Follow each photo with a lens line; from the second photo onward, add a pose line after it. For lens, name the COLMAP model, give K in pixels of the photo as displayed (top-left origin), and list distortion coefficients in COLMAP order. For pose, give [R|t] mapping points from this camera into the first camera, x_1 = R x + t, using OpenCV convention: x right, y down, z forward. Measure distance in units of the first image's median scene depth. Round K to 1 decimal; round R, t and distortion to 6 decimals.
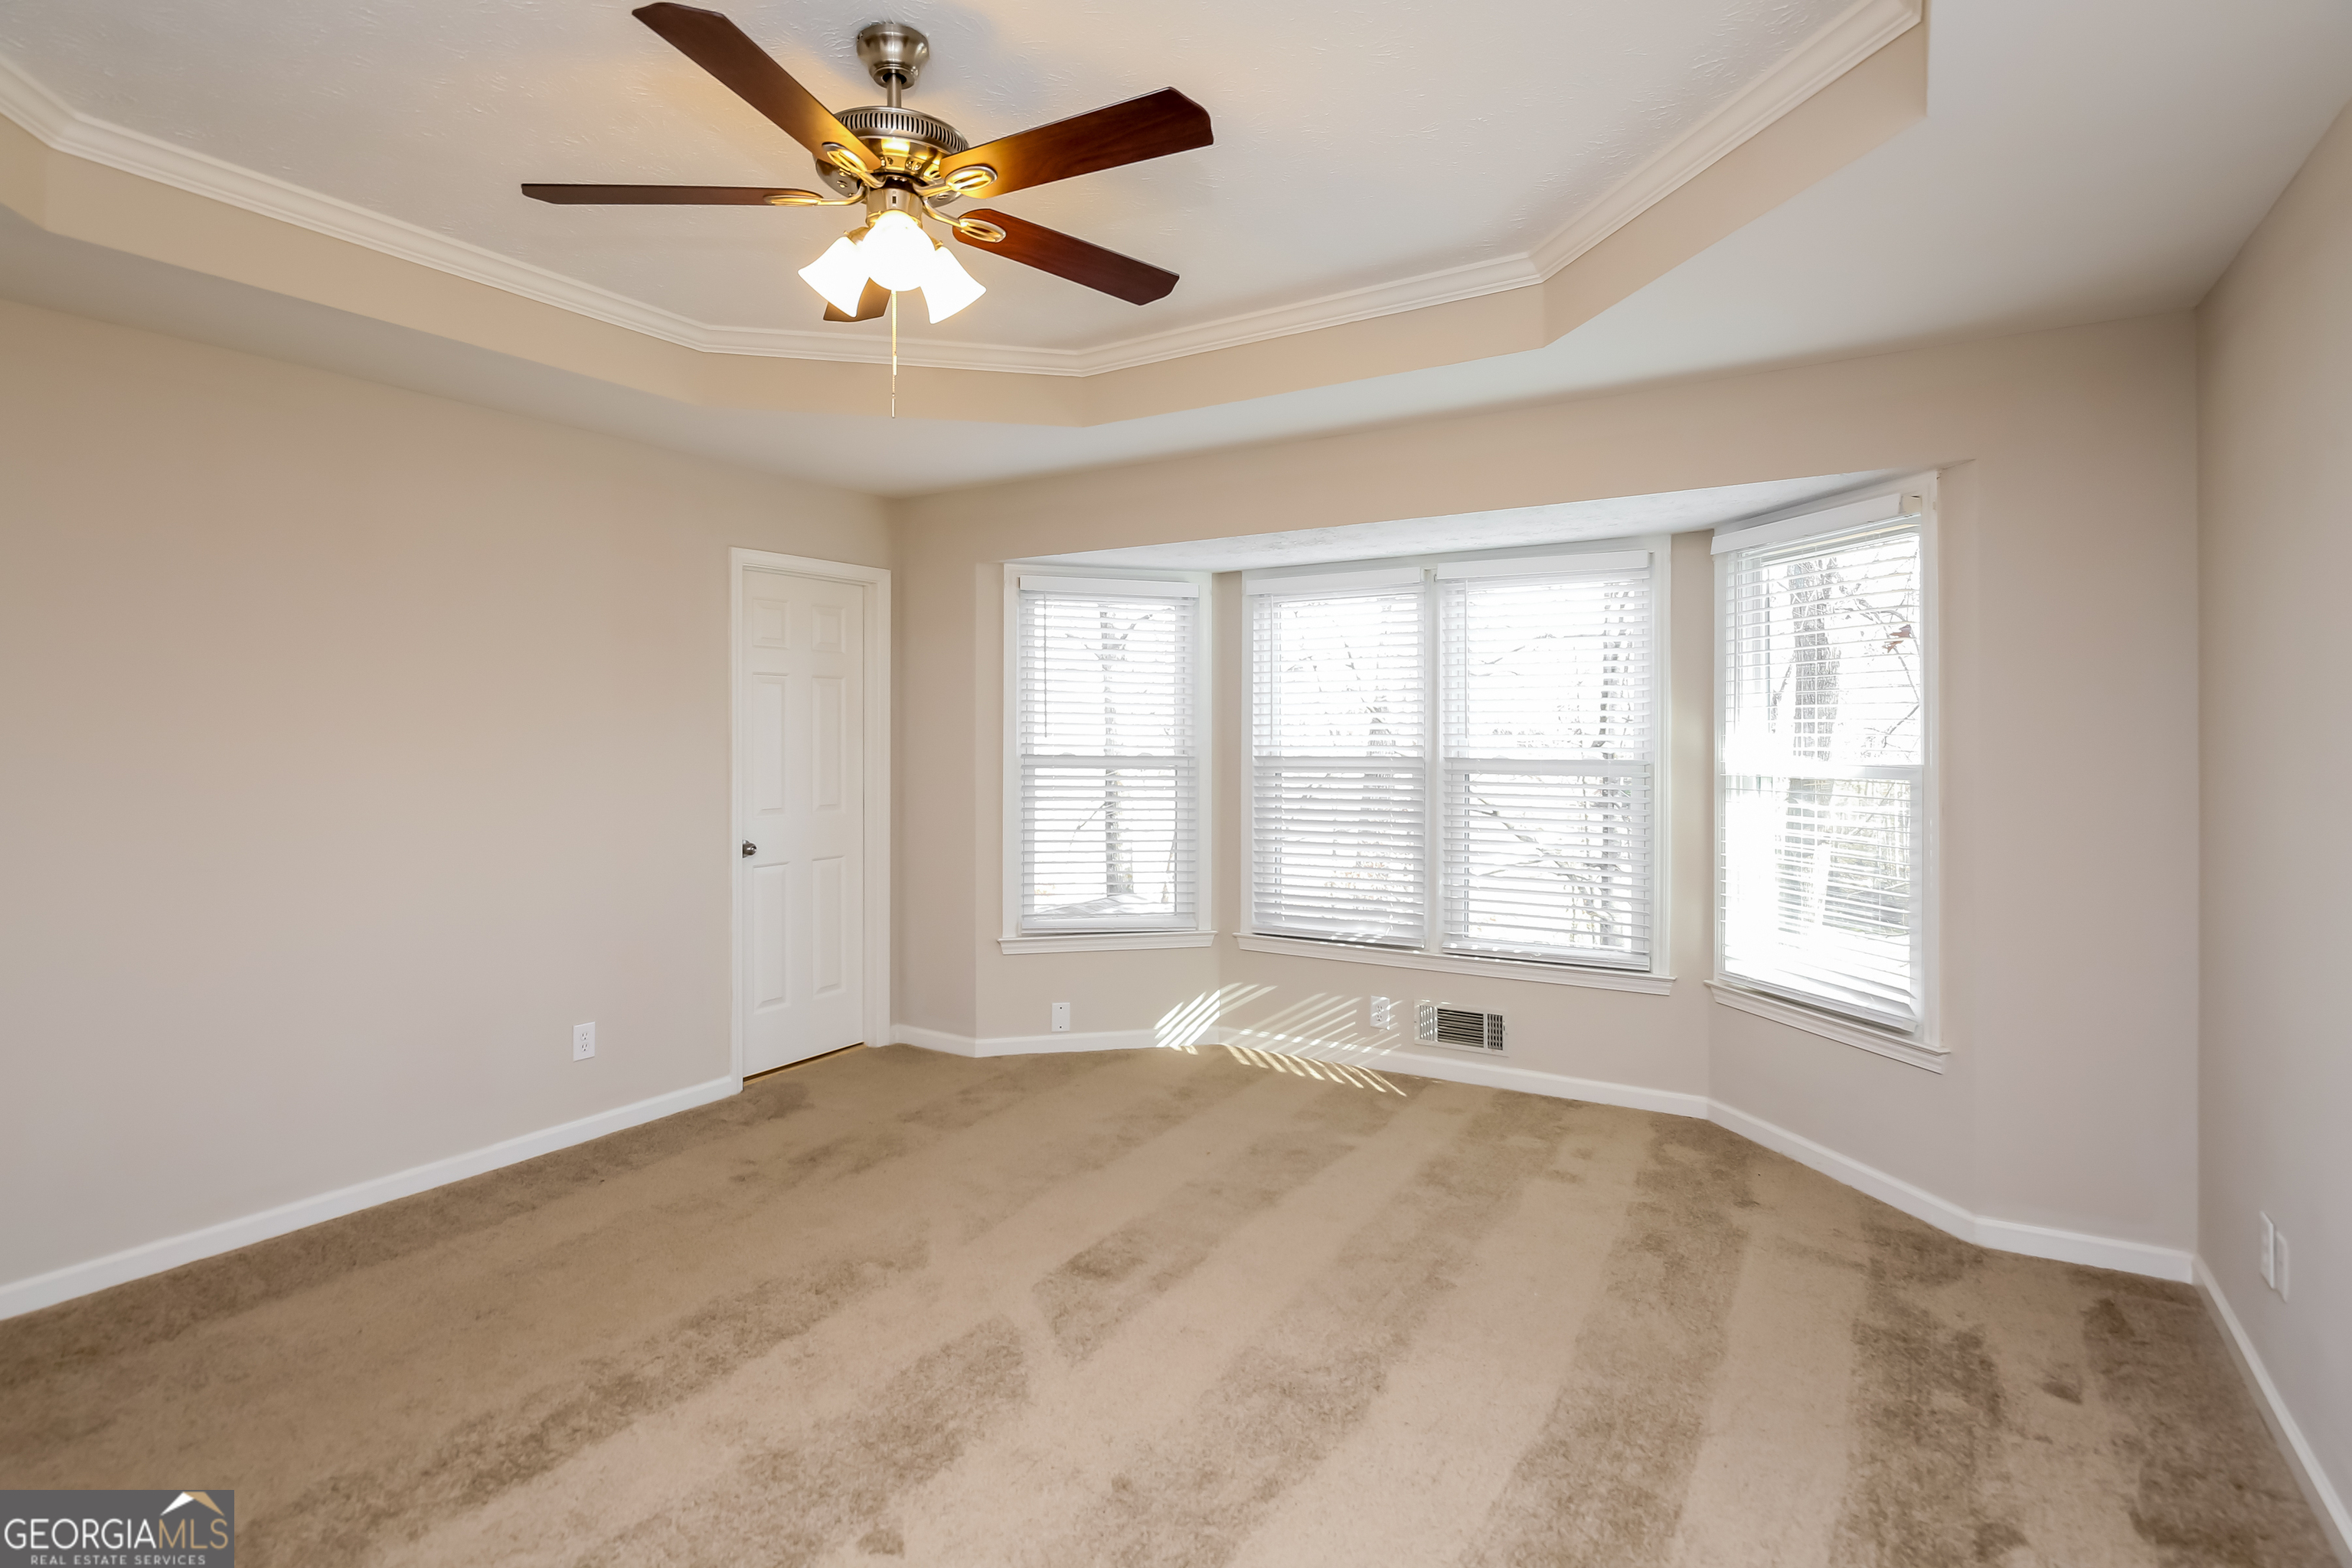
lens RADIAL K [[1159.1, 0, 1181.2], [0, 1159.1, 734.0], [0, 0, 1]] dist [0.001683, -0.000430]
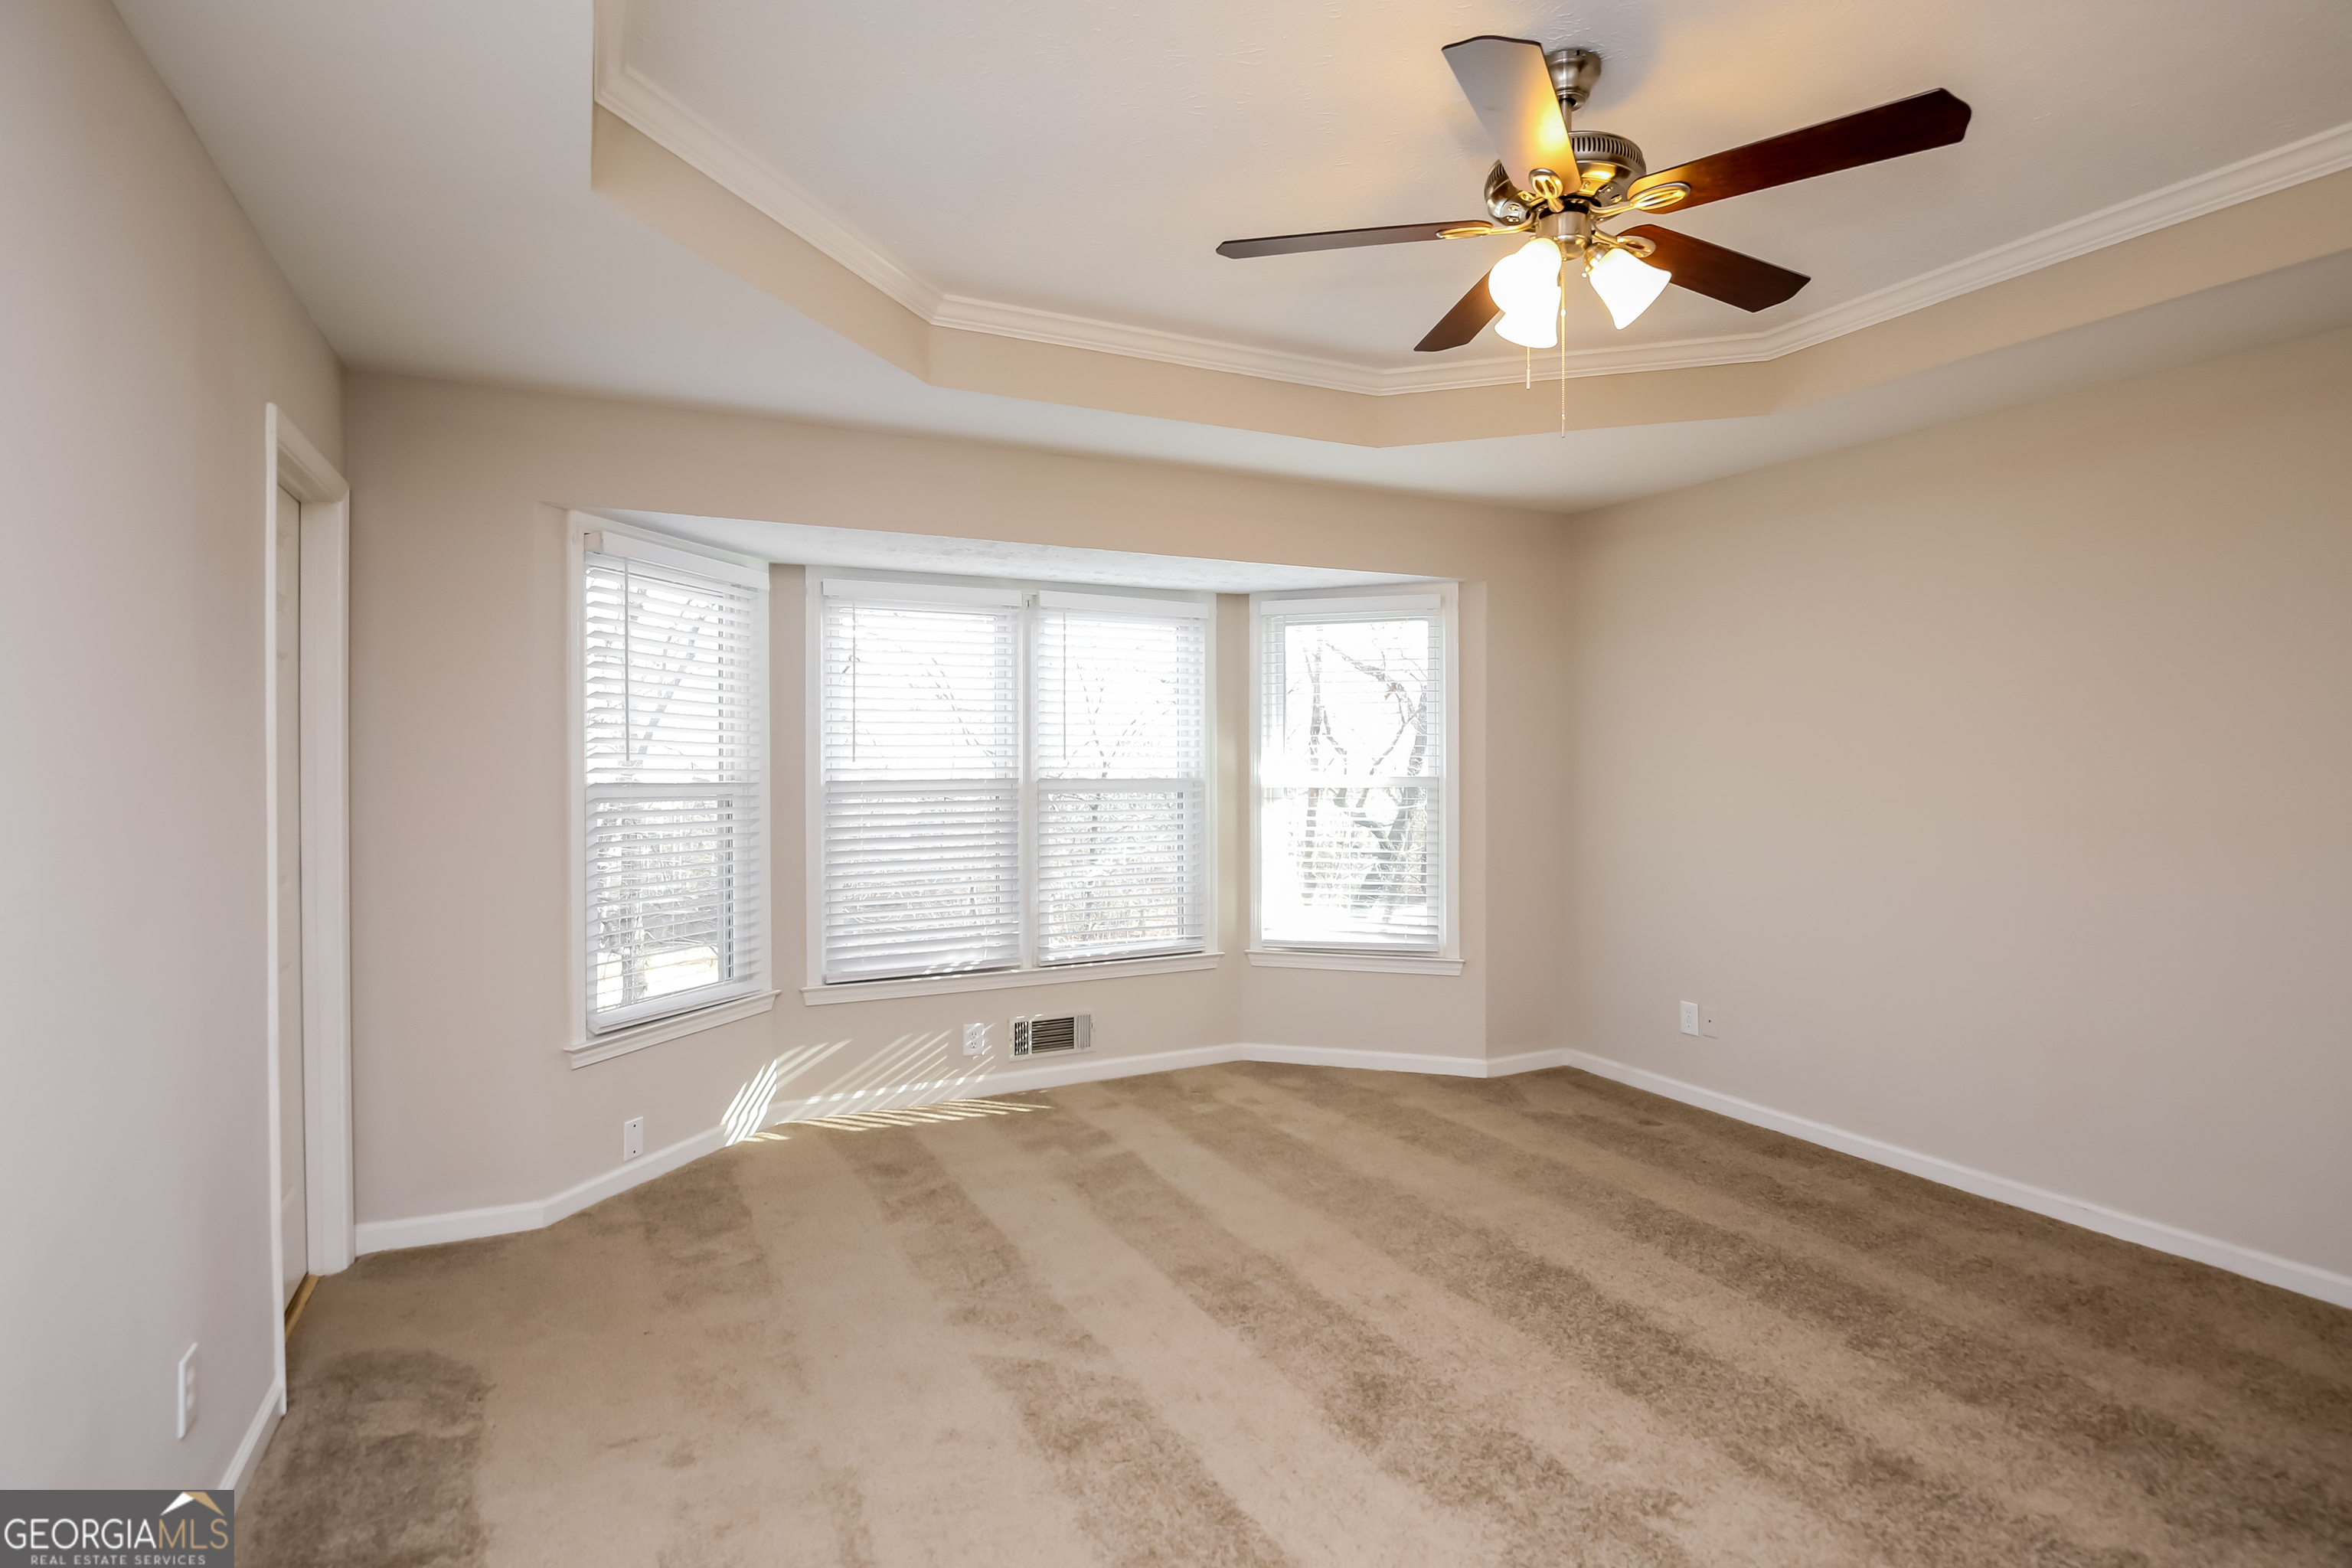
lens RADIAL K [[1189.4, 0, 1175.8], [0, 1189.4, 771.1], [0, 0, 1]] dist [-0.000110, -0.000427]
pose [[0.526154, -0.010014, 0.850330, -0.609302], [-0.001518, 0.999918, 0.012715, 0.000189], [-0.850388, -0.007981, 0.526096, 0.336928]]
